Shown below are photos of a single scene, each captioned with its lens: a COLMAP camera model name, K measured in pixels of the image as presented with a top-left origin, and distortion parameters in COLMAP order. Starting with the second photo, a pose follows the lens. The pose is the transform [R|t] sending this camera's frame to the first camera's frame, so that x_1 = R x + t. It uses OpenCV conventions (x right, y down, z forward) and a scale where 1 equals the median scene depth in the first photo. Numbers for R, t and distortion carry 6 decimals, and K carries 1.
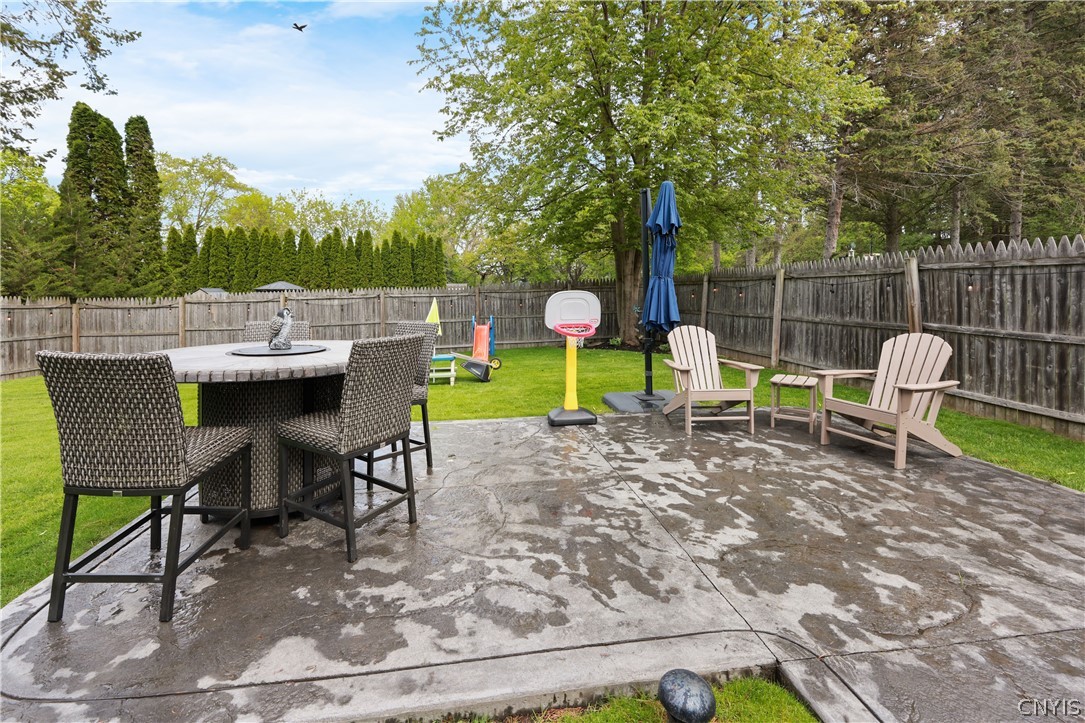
lens RADIAL K [[446.6, 0, 524.9], [0, 446.6, 307.6], [0, 0, 1]] dist [0.000216, 0.000008]
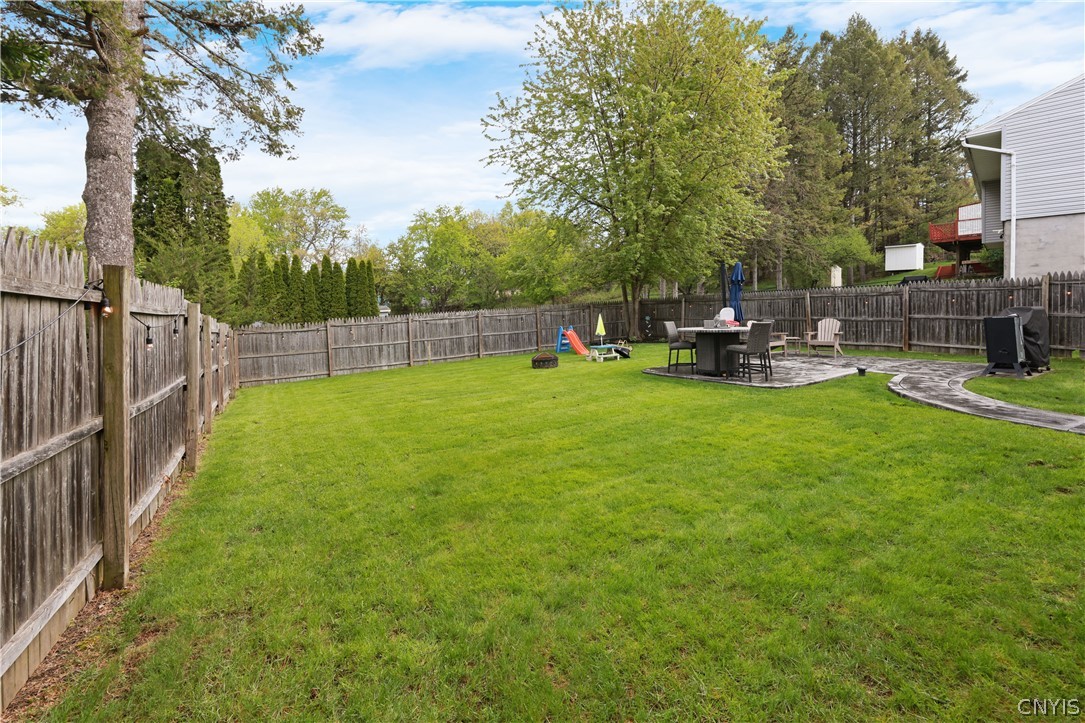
lens RADIAL K [[420.2, 0, 539.7], [0, 420.2, 343.4], [0, 0, 1]] dist [0.000494, 0.000062]
pose [[0.926831, -0.055401, 0.371369, -0.920072], [0.039255, 0.997932, 0.050905, 0.000384], [-0.373421, -0.032602, 0.927089, -0.429349]]
